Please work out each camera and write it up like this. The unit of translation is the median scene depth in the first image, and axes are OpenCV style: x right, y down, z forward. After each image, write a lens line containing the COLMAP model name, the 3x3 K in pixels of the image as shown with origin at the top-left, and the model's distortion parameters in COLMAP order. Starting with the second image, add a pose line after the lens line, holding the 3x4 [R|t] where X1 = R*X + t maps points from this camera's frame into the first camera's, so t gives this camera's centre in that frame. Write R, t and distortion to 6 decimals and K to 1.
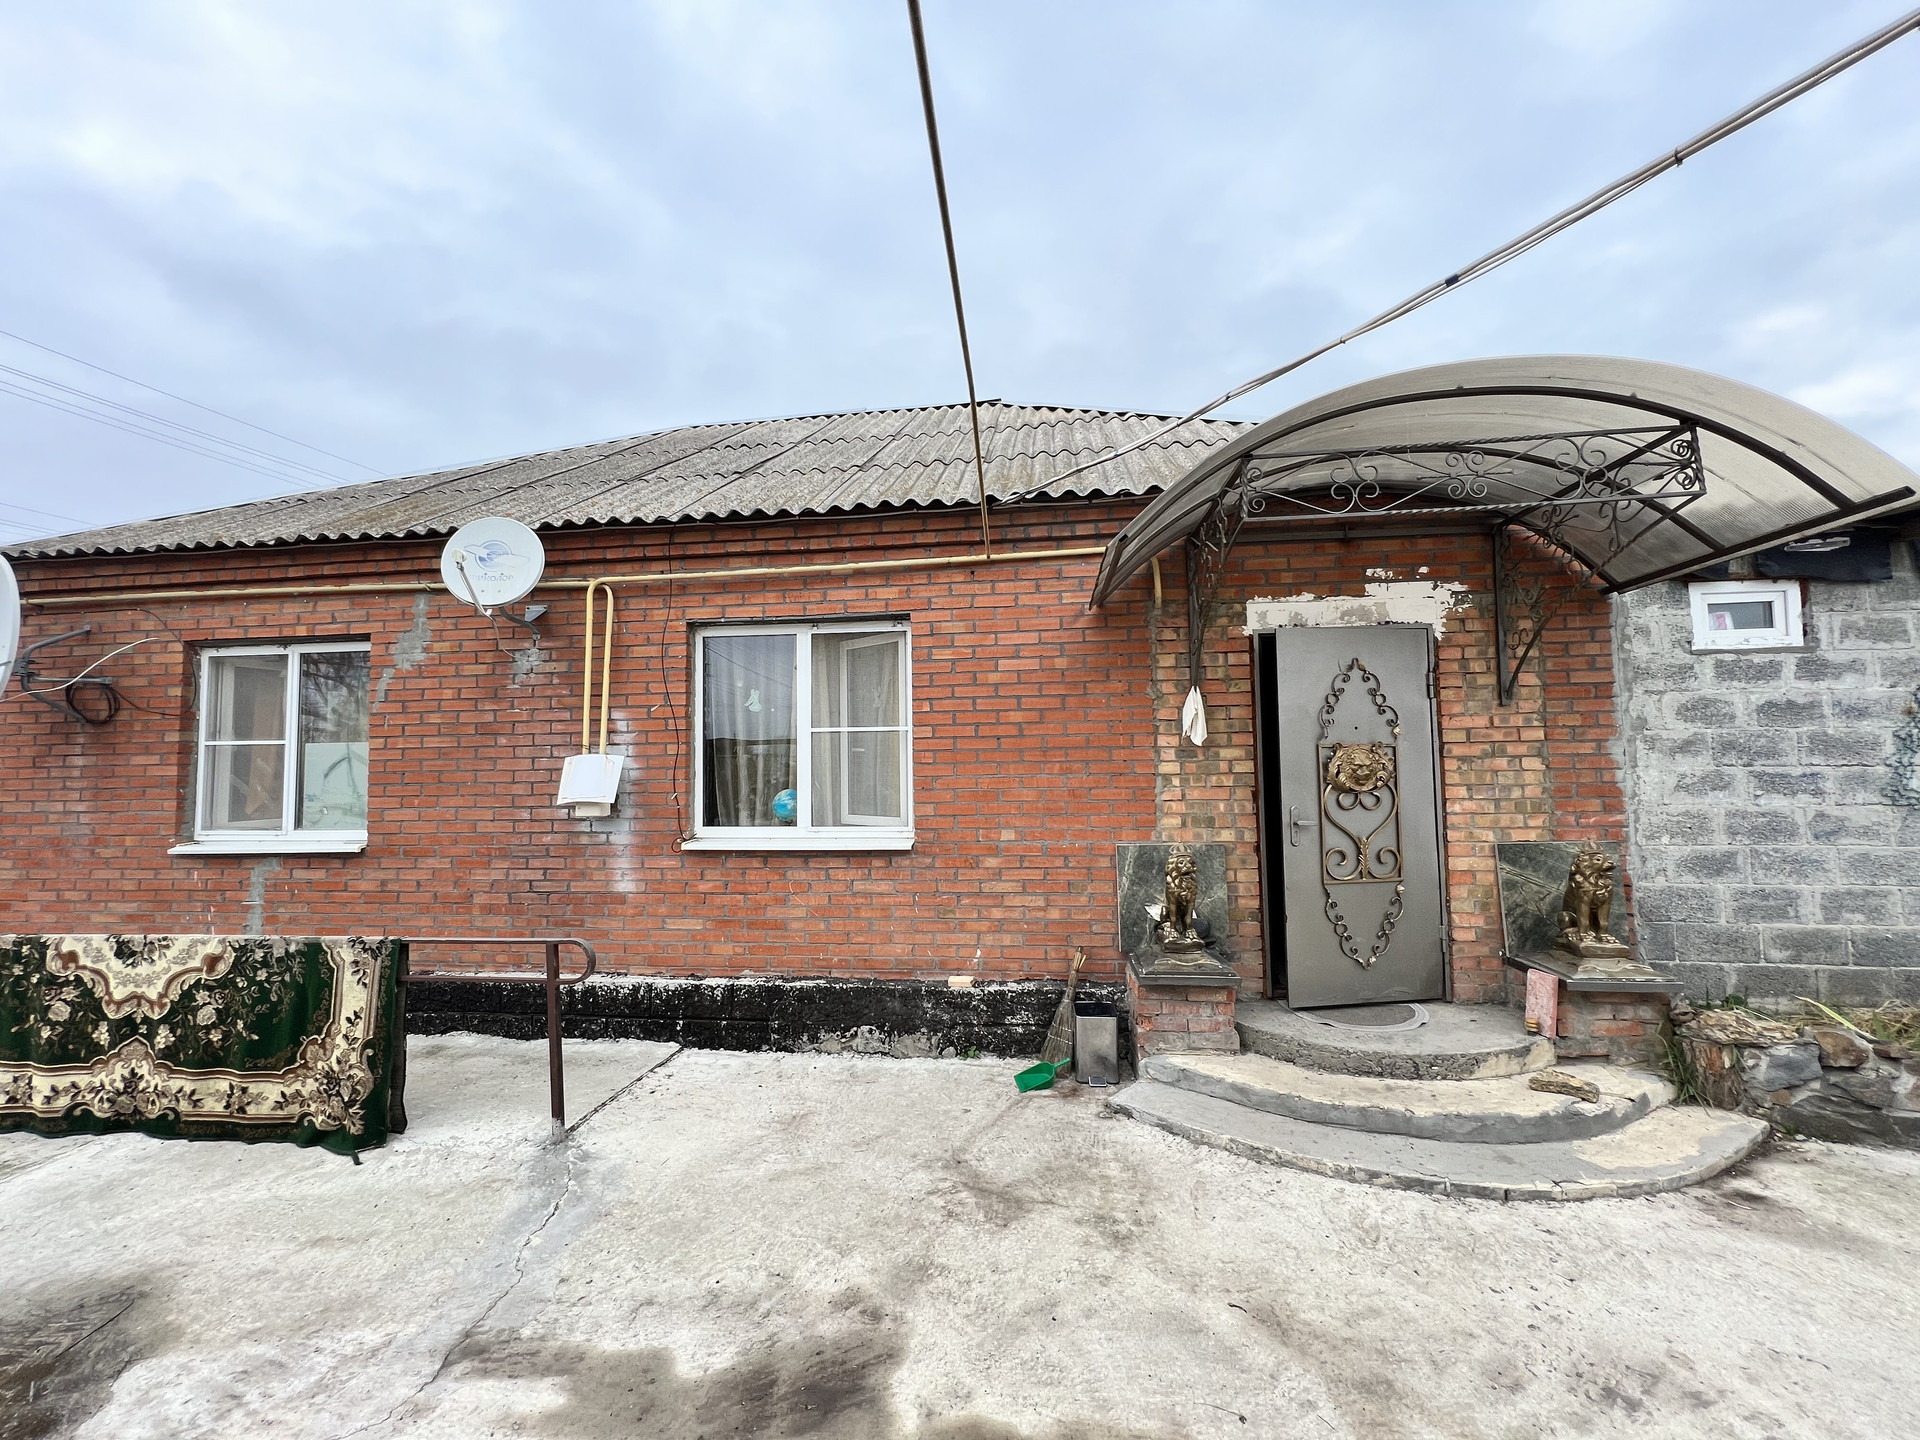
lens RADIAL K [[771.2, 0, 952.8], [0, 771.2, 715.0], [0, 0, 1]] dist [-0.000949, 0.000686]
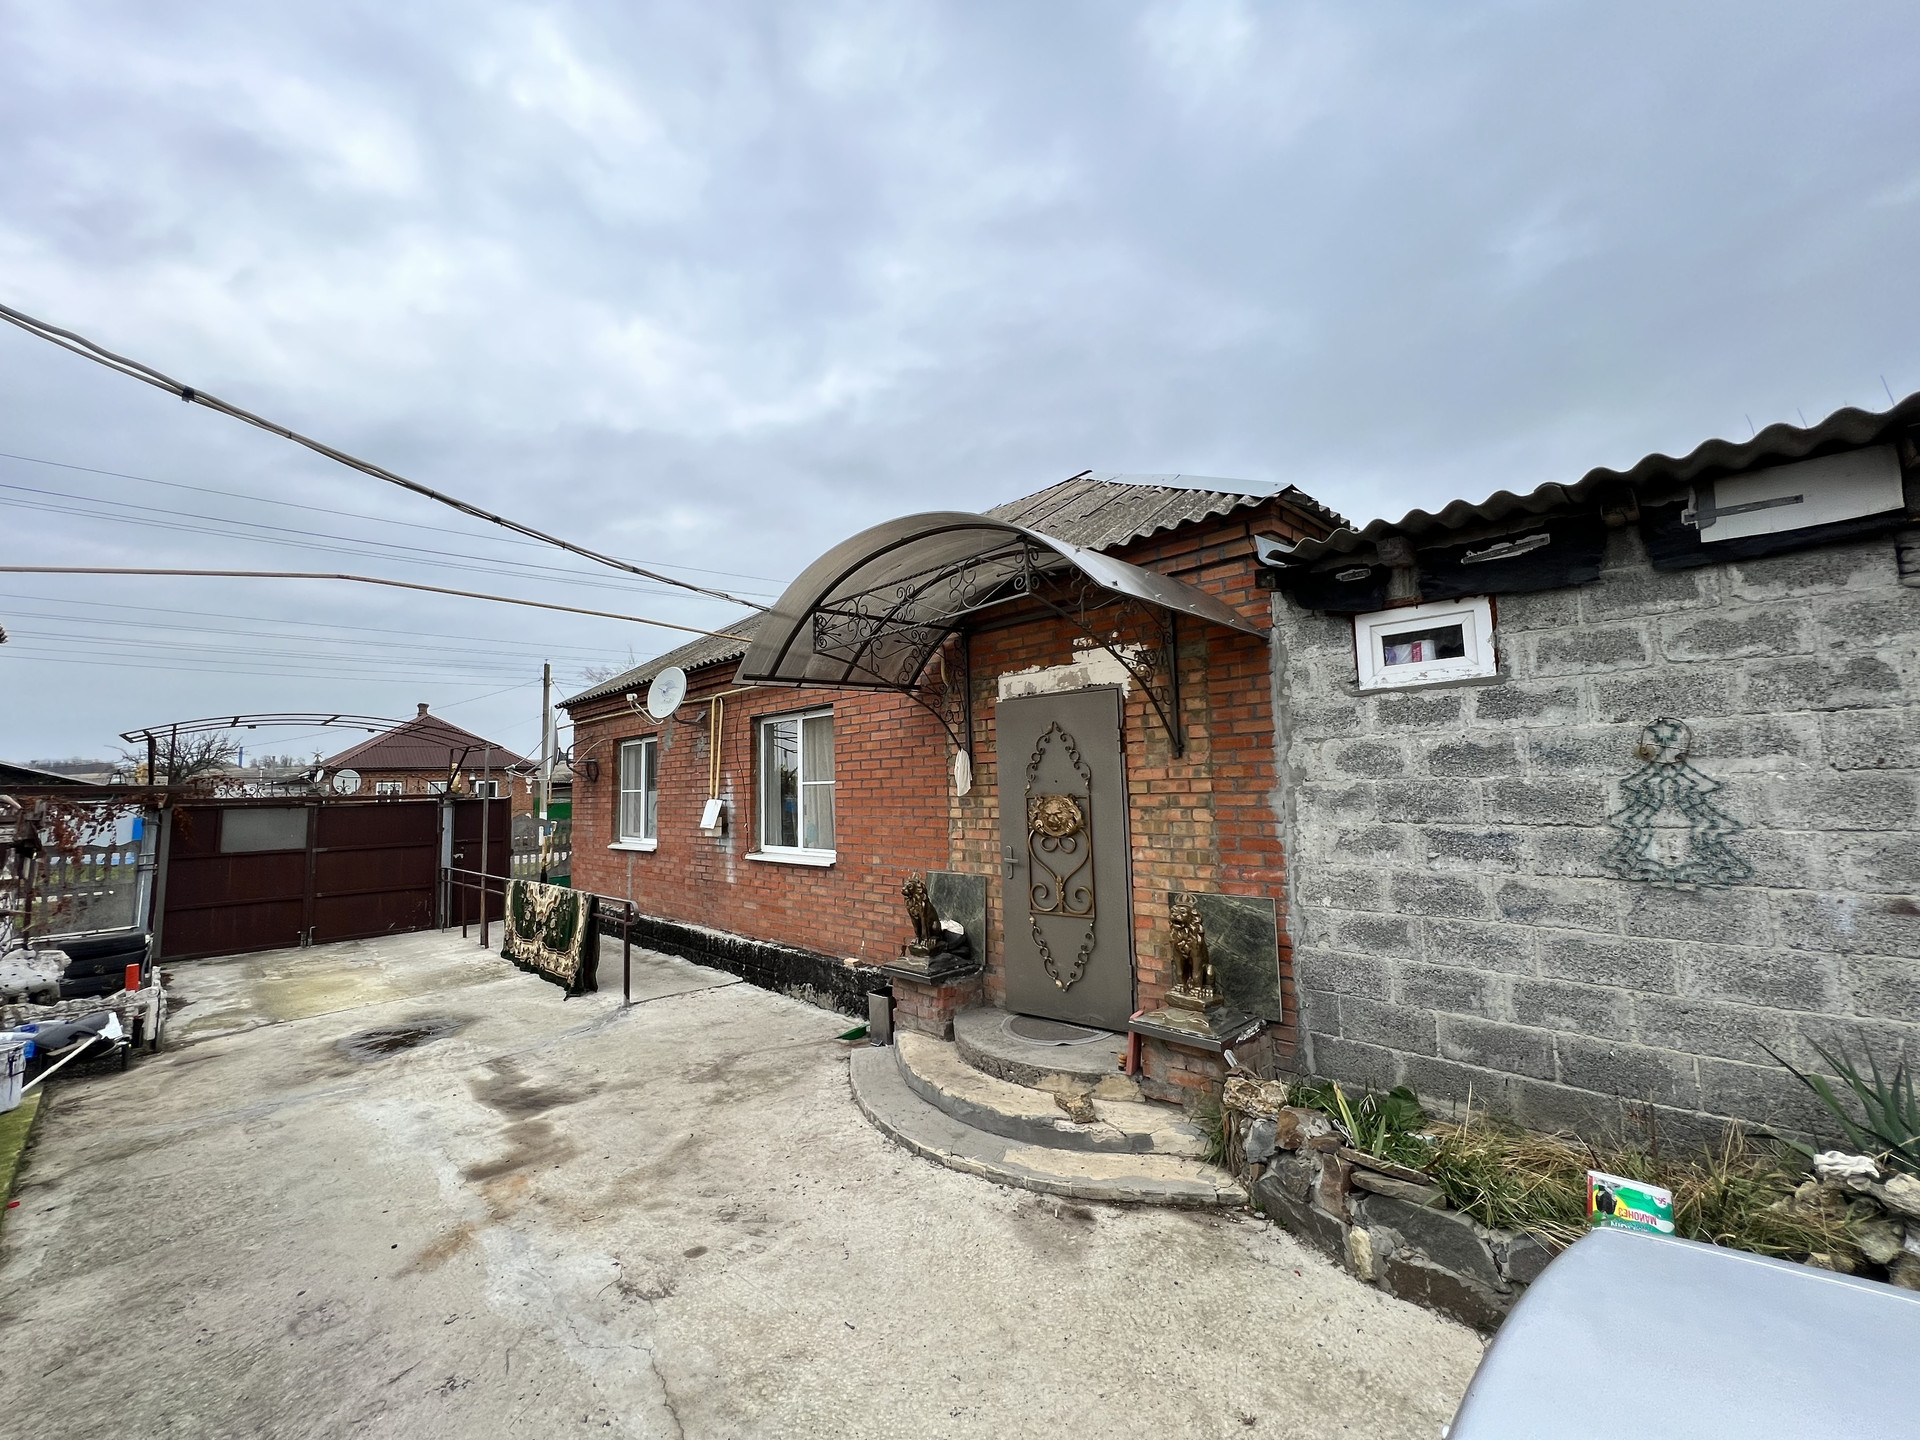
lens RADIAL K [[774.1, 0, 953.0], [0, 774.1, 711.9], [0, 0, 1]] dist [-0.001966, 0.001473]
pose [[0.777900, -0.067440, -0.624759, 1.117560], [0.051303, 0.997721, -0.043821, -0.043358], [0.626291, 0.002036, 0.779587, 0.005012]]
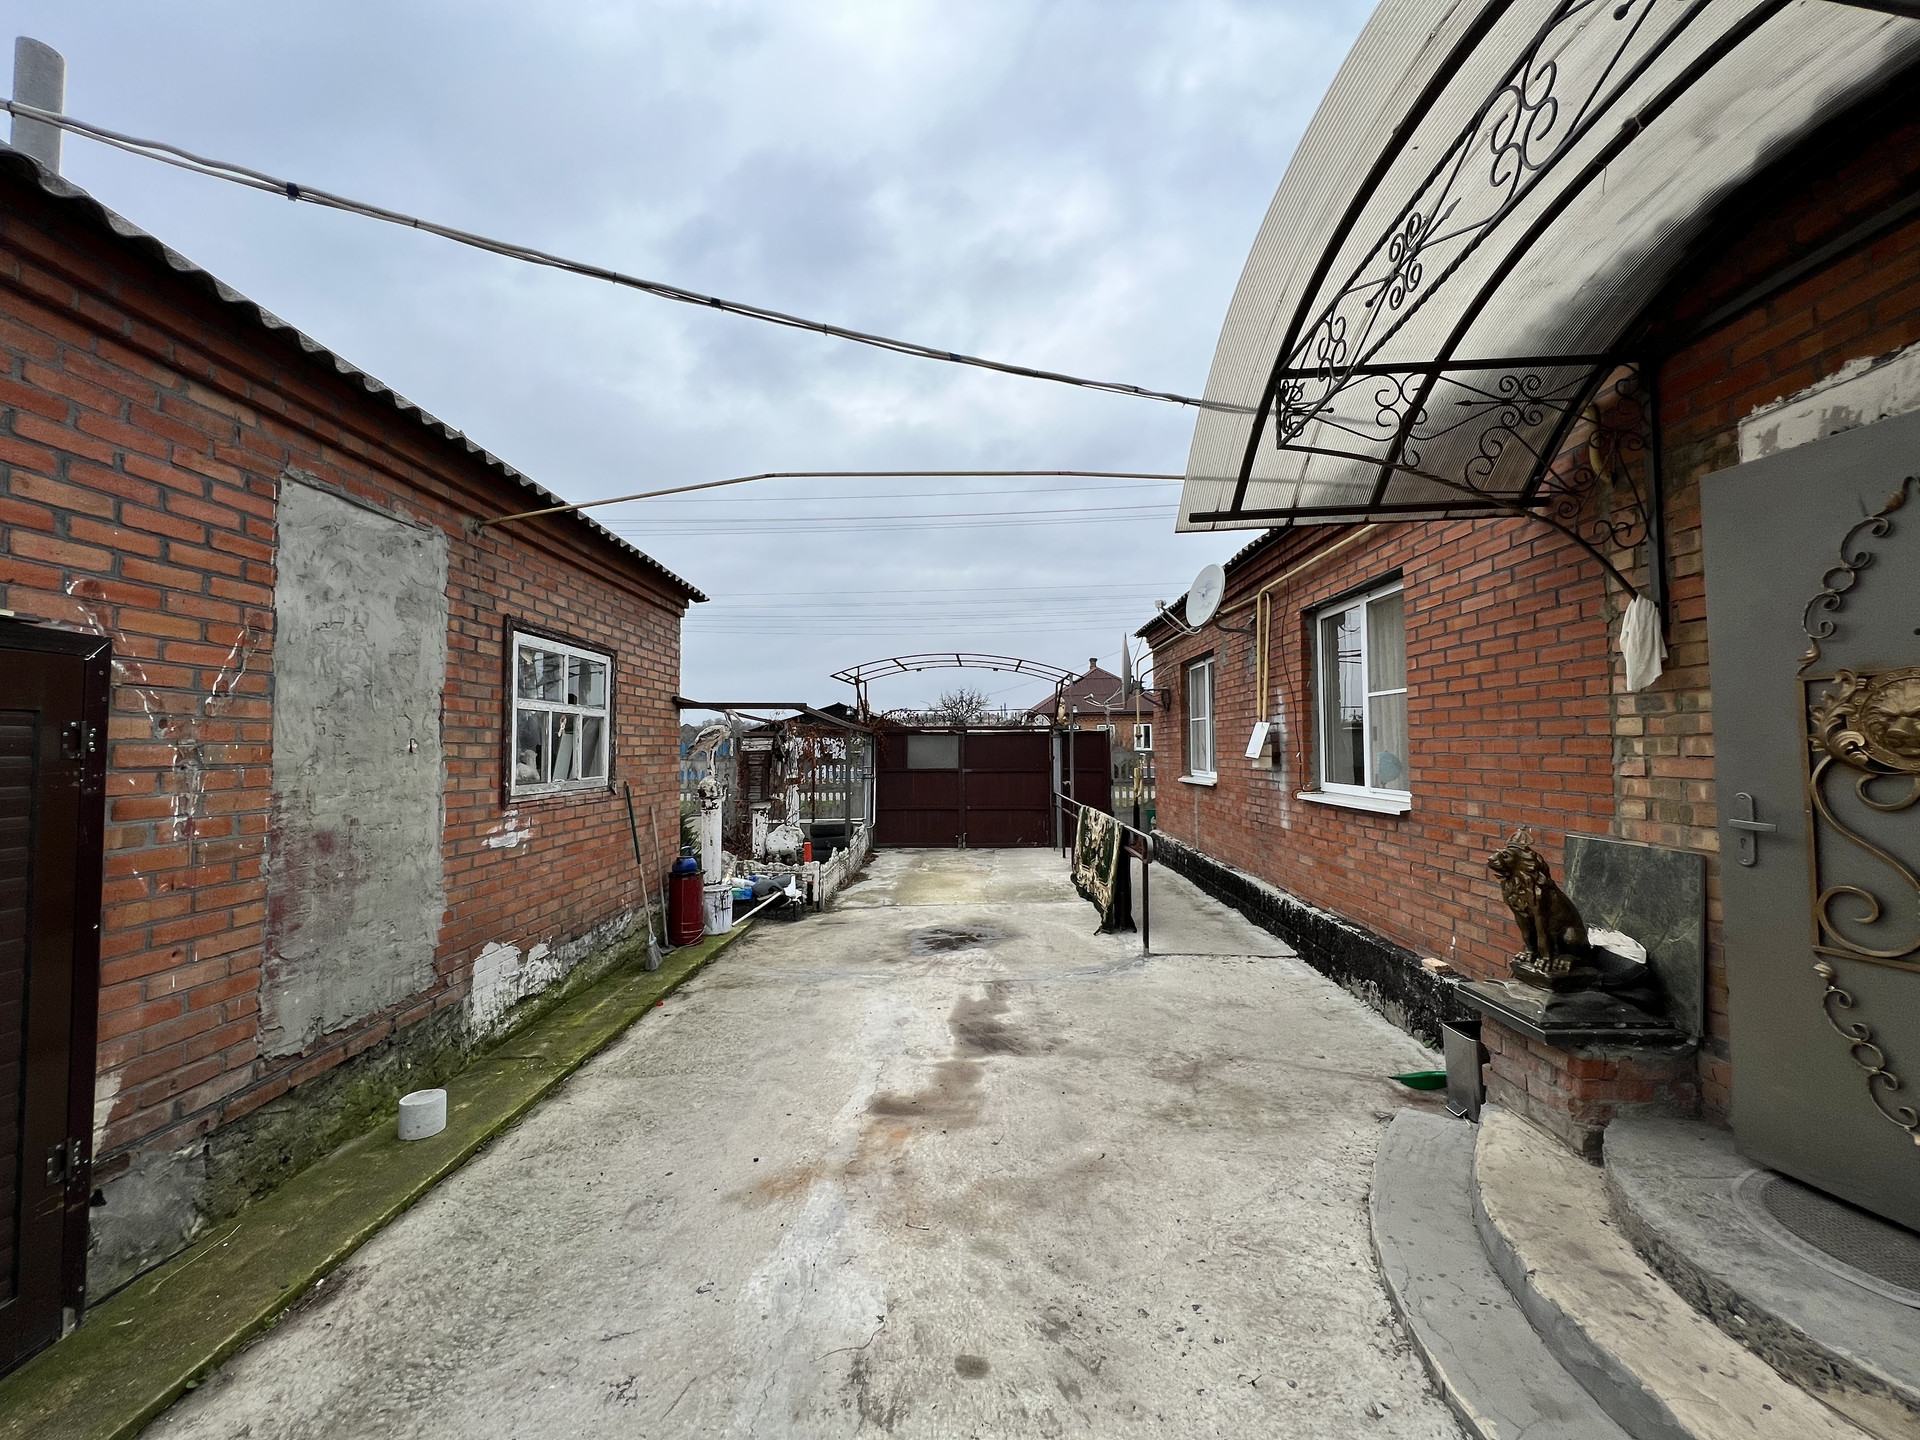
lens RADIAL K [[771.2, 0, 952.5], [0, 771.2, 718.5], [0, 0, 1]] dist [-0.000949, 0.000686]
pose [[0.076681, -0.023702, -0.996774, 0.909450], [0.062866, 0.997843, -0.018892, 0.039647], [0.995072, -0.061215, 0.078005, 0.397968]]
